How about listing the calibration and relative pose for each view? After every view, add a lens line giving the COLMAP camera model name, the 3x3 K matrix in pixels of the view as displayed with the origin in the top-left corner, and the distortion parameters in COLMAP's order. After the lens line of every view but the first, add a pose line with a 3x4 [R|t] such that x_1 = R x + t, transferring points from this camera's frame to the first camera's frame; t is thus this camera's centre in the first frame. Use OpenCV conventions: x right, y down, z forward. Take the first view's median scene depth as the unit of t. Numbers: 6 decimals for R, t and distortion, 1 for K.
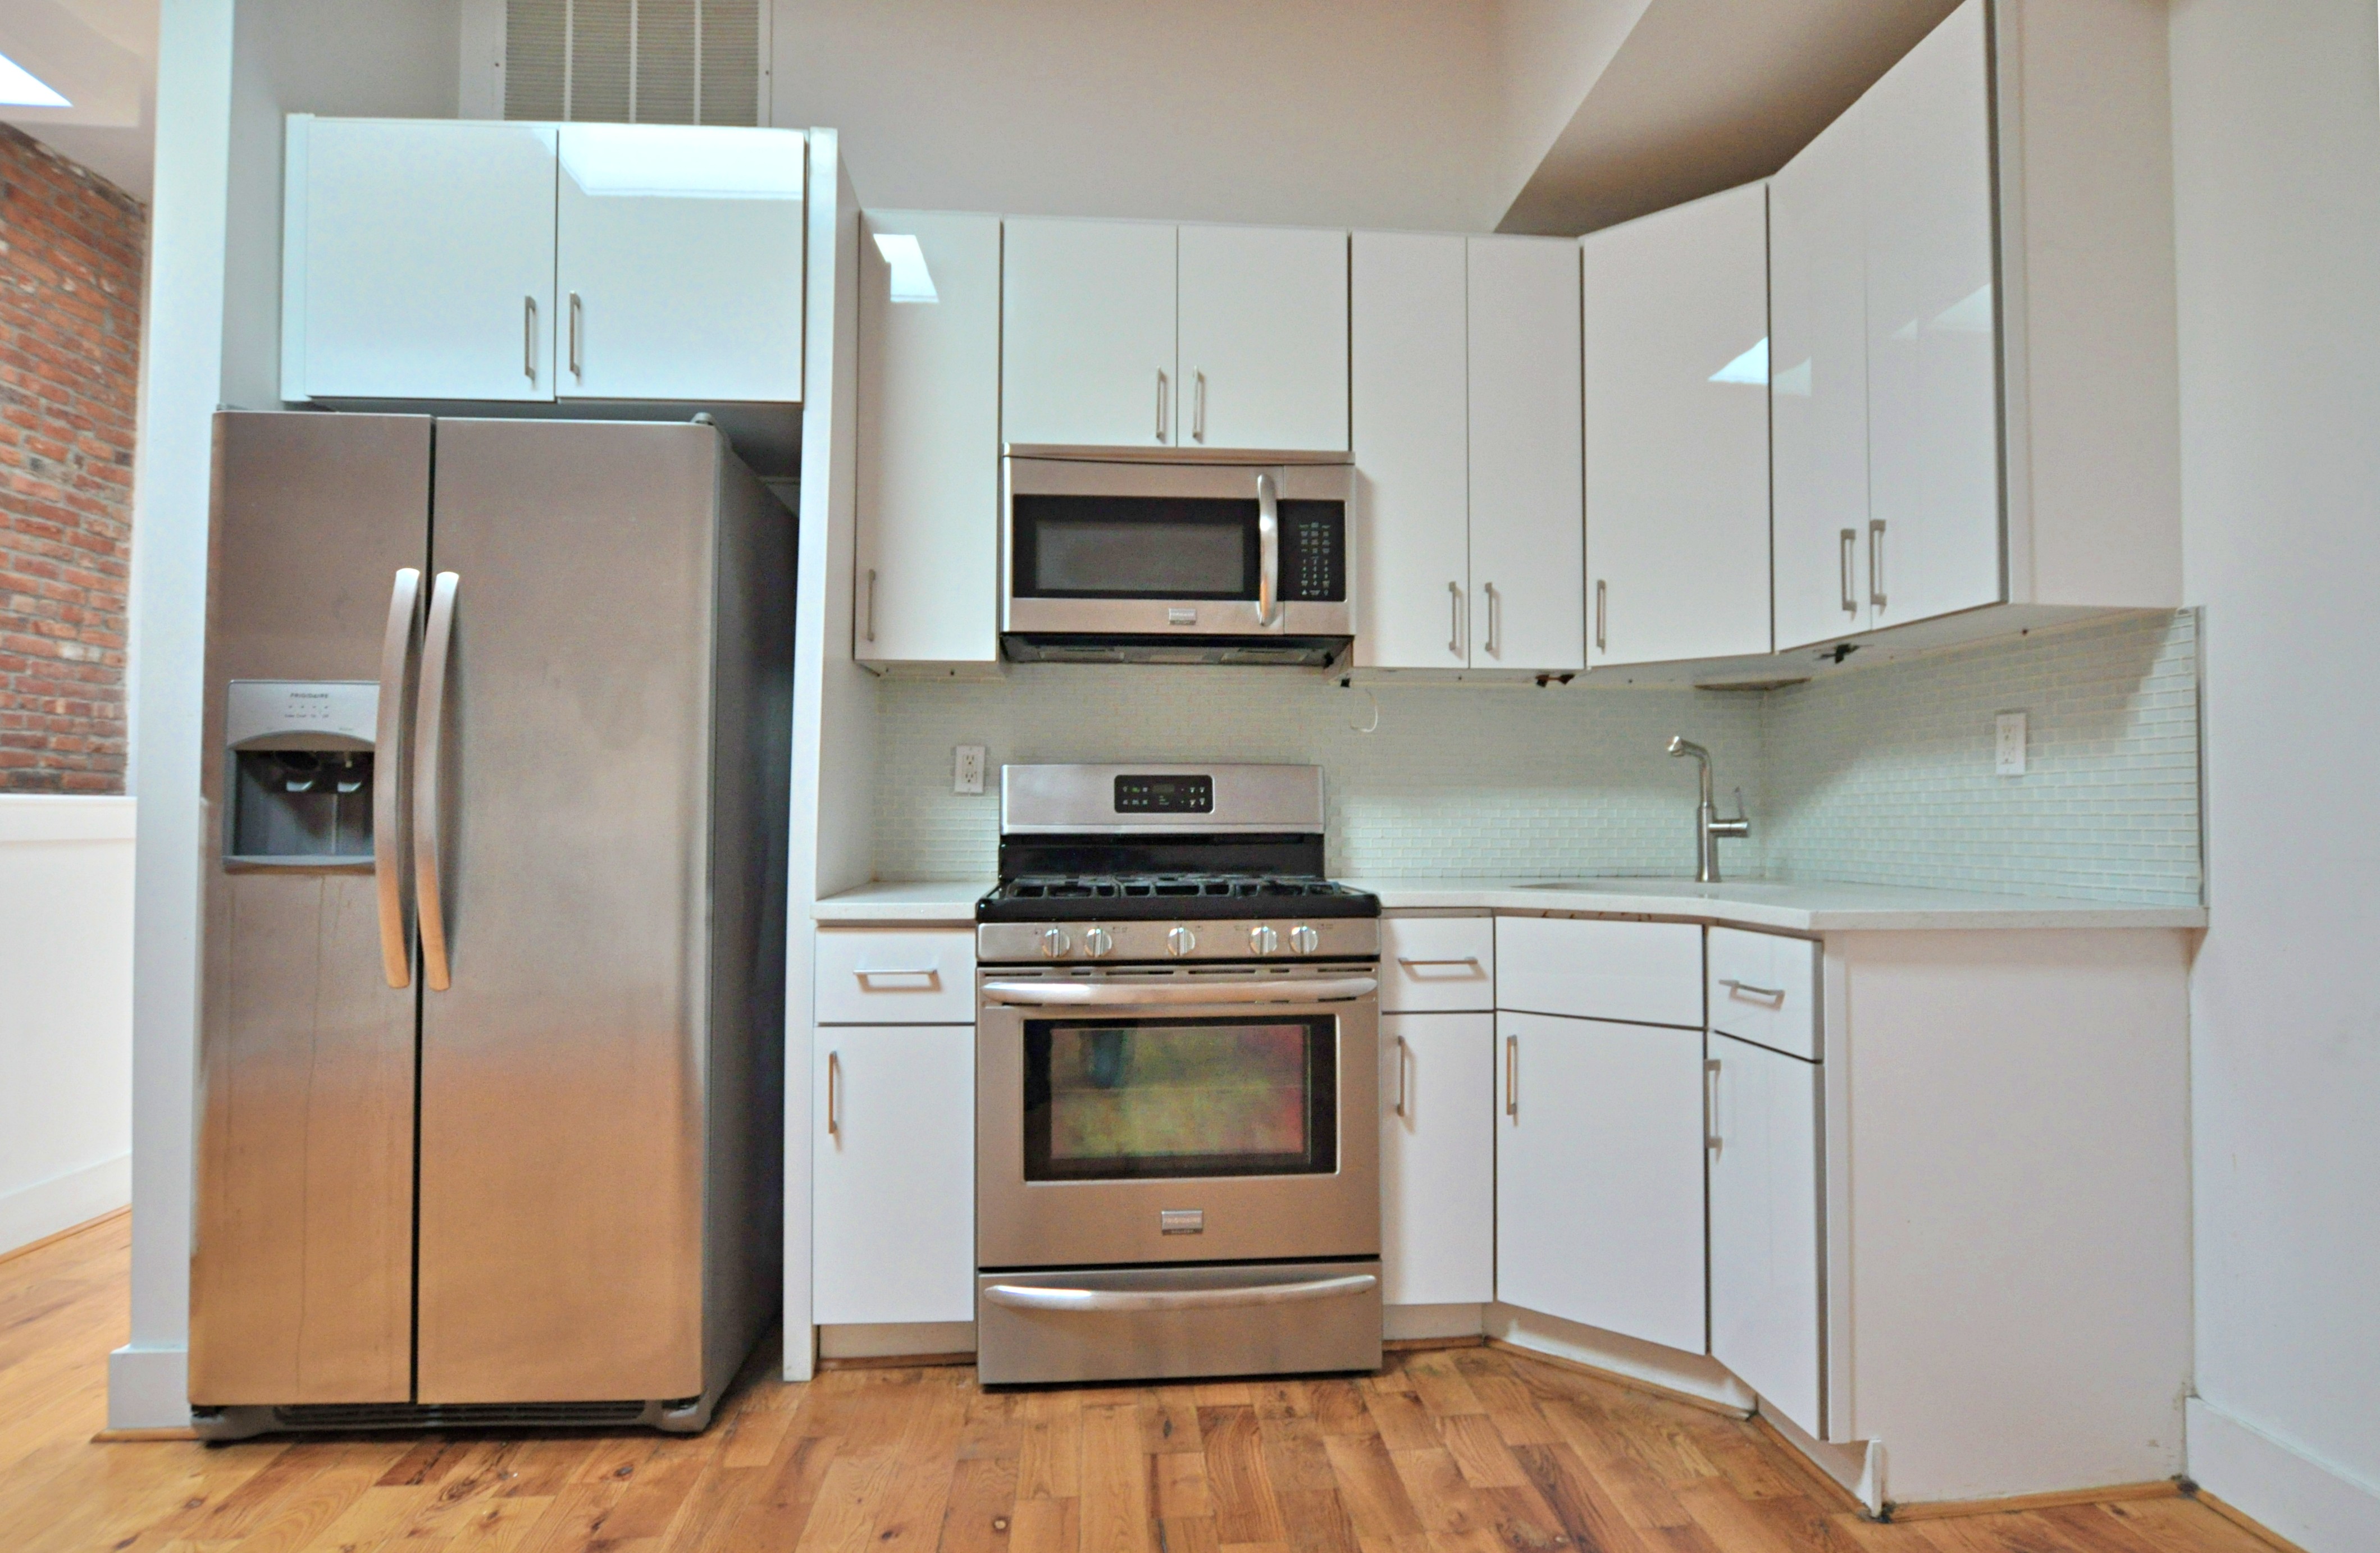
lens RADIAL K [[1235.7, 0, 1183.0], [0, 1235.7, 789.6], [0, 0, 1]] dist [-0.015519, 0.000441]
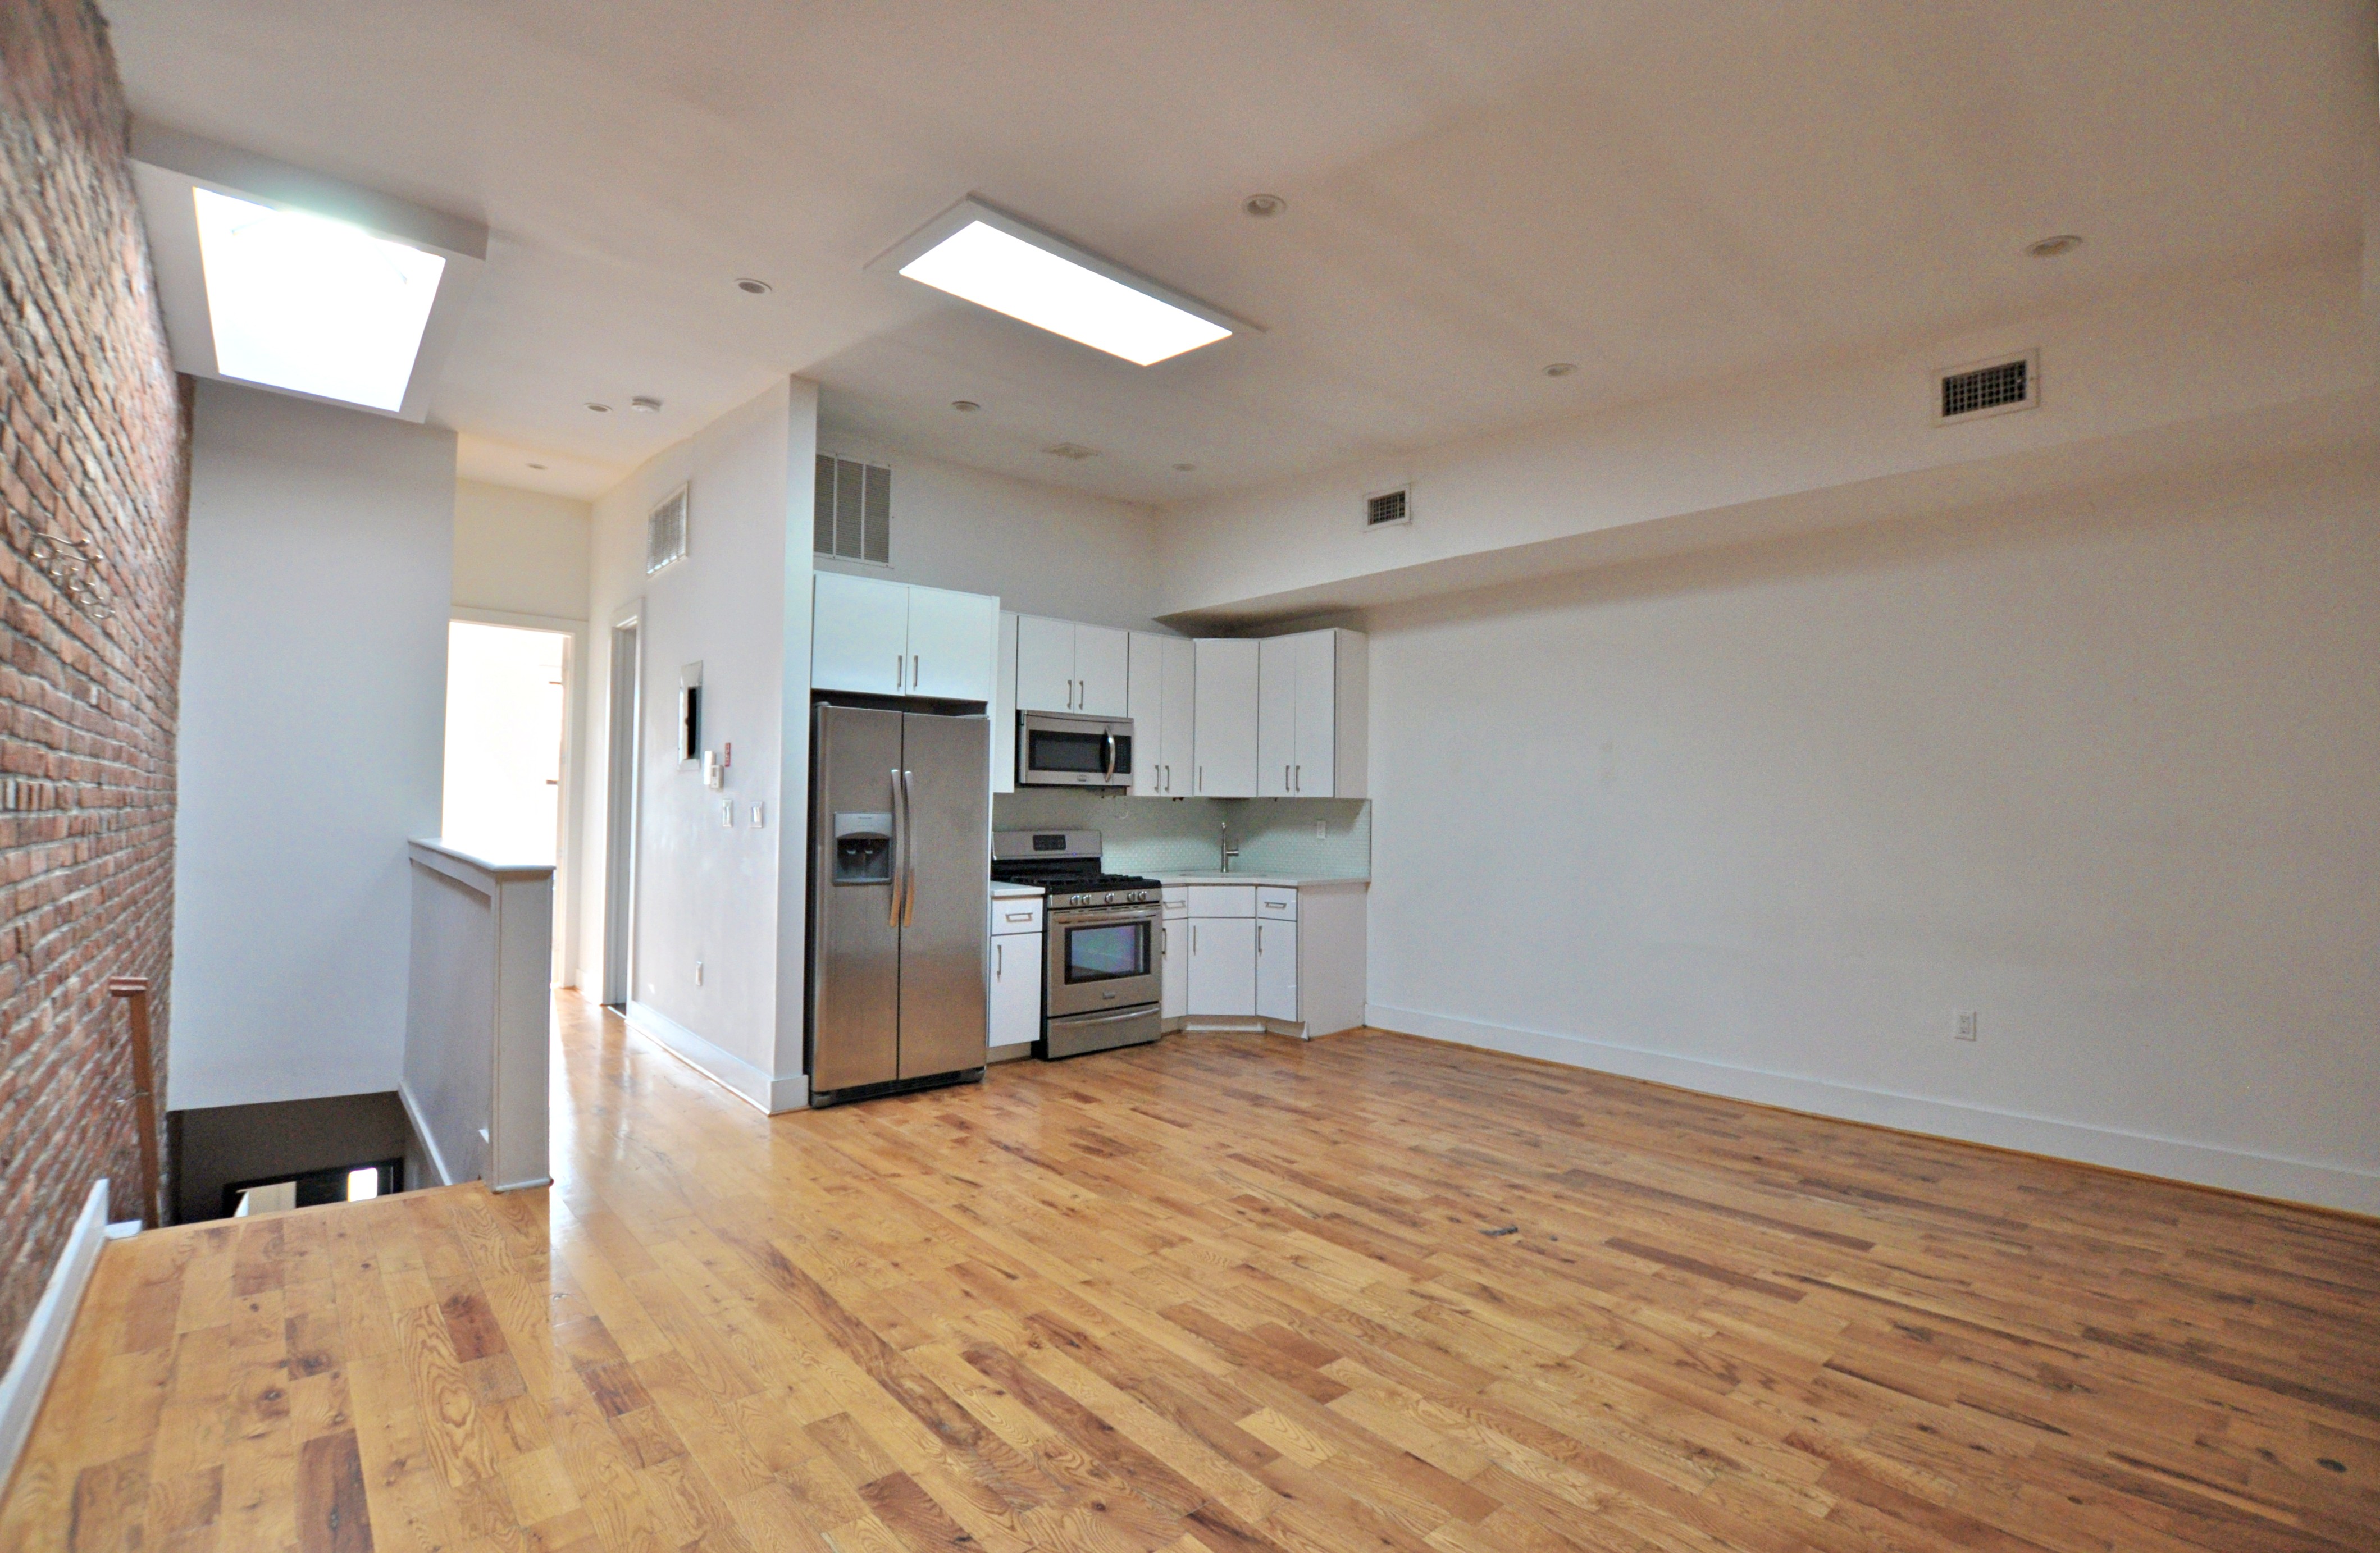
lens RADIAL K [[1070.1, 0, 1168.5], [0, 1070.1, 789.8], [0, 0, 1]] dist [-0.026110, 0.002389]
pose [[0.807748, 0.018418, 0.589240, -1.284189], [-0.022220, 0.999753, -0.000790, -0.124395], [-0.589109, -0.012455, 0.807958, -1.037263]]
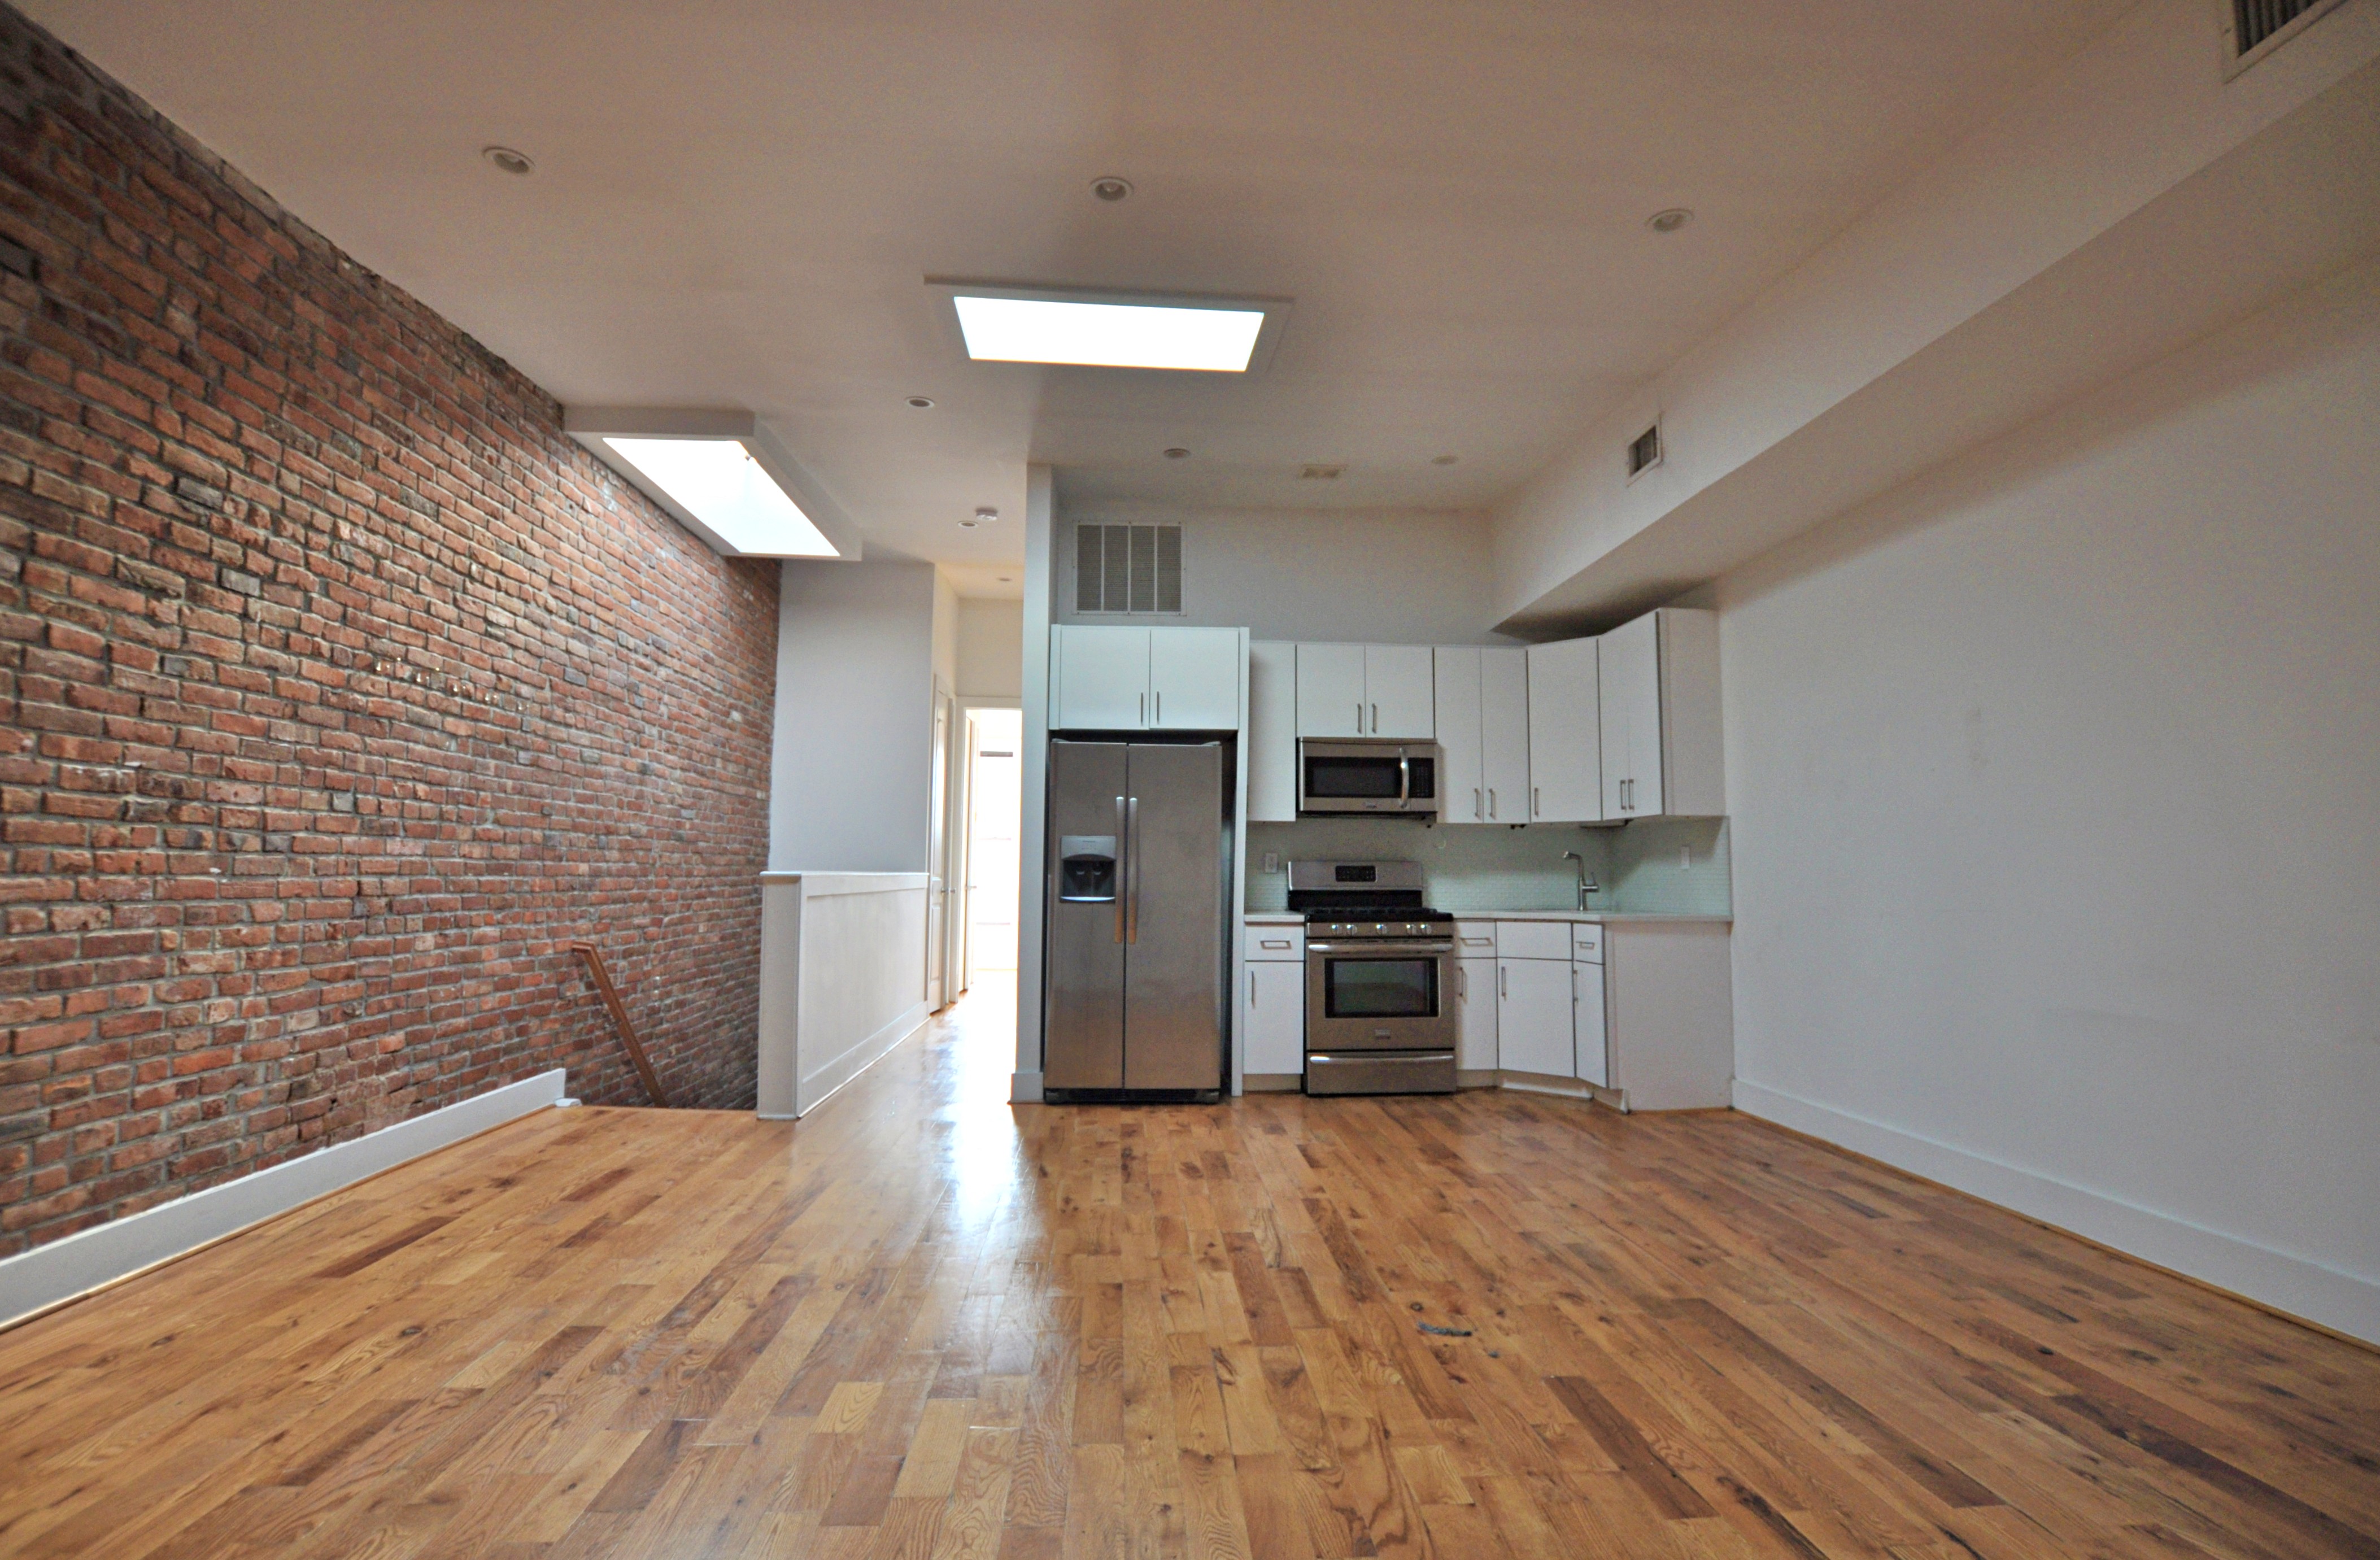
lens RADIAL K [[1070.3, 0, 1177.4], [0, 1070.3, 790.2], [0, 0, 1]] dist [-0.026110, 0.002389]
pose [[0.999755, 0.003066, -0.021906, -0.371544], [-0.004349, 0.998263, -0.058761, -0.040421], [0.021688, 0.058842, 0.998032, -1.280717]]
